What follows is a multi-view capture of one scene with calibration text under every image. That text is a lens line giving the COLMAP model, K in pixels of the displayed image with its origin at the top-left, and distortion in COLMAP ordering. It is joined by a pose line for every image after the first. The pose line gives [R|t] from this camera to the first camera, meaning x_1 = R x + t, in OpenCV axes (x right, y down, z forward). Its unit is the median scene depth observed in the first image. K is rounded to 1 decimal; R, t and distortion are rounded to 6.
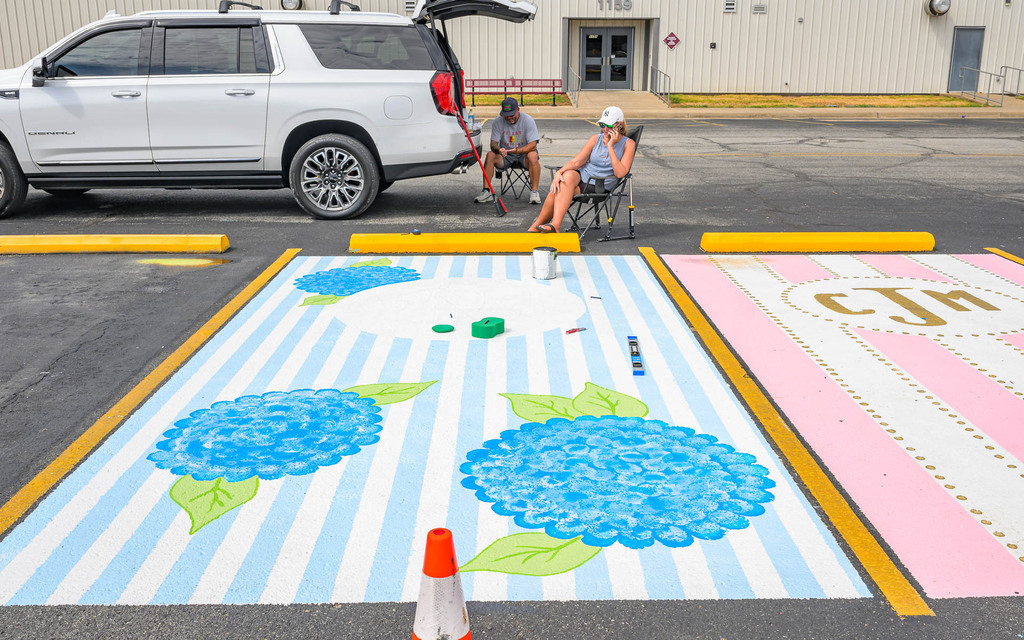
lens RADIAL K [[971.7, 0, 511.9], [0, 971.7, 322.2], [0, 0, 1]] dist [-0.008471, 0.000000]
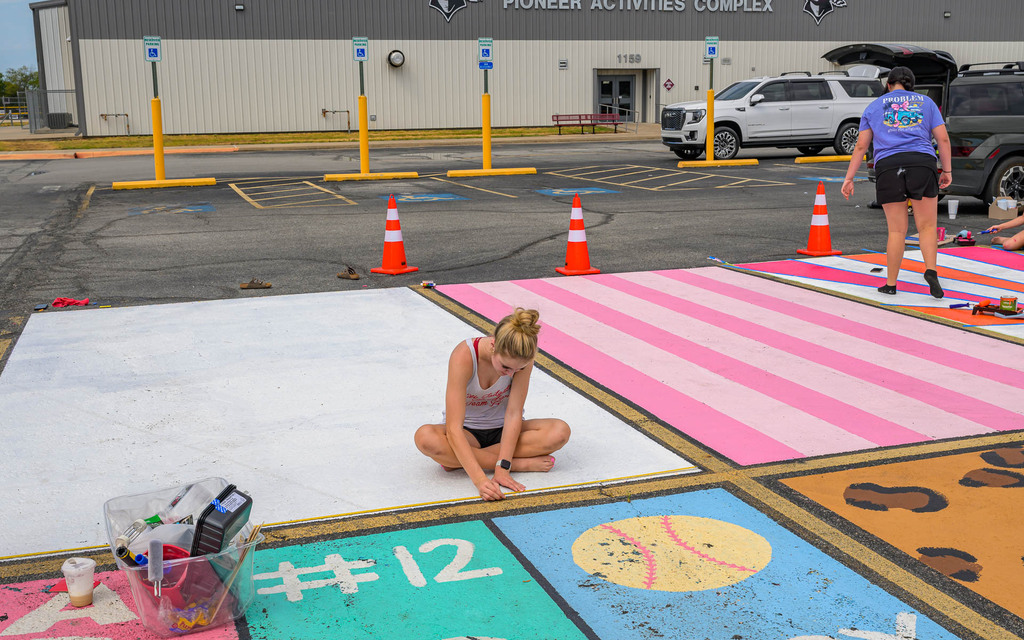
lens RADIAL K [[1141.6, 0, 508.3], [0, 1141.6, 322.5], [0, 0, 1]] dist [0.011409, 0.000000]
pose [[0.952459, -0.074370, 0.295451, -0.548670], [0.096777, 0.993377, -0.061933, 0.118506], [-0.288889, 0.087582, 0.953348, -0.432569]]
